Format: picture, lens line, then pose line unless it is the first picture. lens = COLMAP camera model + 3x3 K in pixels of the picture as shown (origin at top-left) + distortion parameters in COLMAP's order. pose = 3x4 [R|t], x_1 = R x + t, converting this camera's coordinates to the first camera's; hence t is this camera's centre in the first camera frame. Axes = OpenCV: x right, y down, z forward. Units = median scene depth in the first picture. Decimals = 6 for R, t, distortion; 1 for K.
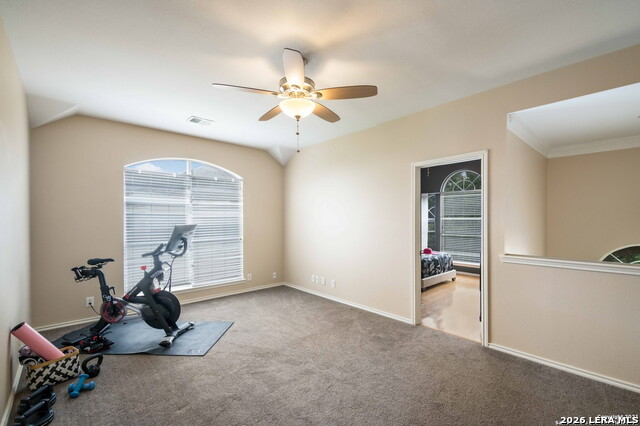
lens RADIAL K [[274.6, 0, 322.7], [0, 274.6, 224.9], [0, 0, 1]] dist [0.006019, -0.006246]
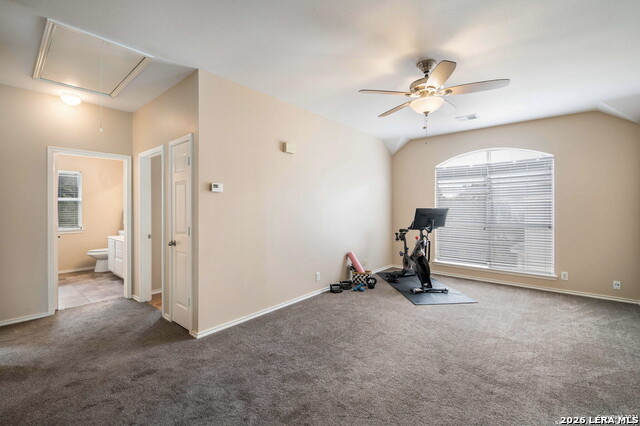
lens RADIAL K [[274.6, 0, 321.8], [0, 274.6, 209.1], [0, 0, 1]] dist [0.006019, -0.006246]
pose [[0.126859, 0.009012, -0.991880, 0.611656], [-0.016141, 0.999845, 0.007020, 0.000744], [0.991789, 0.015120, 0.126985, 0.258753]]
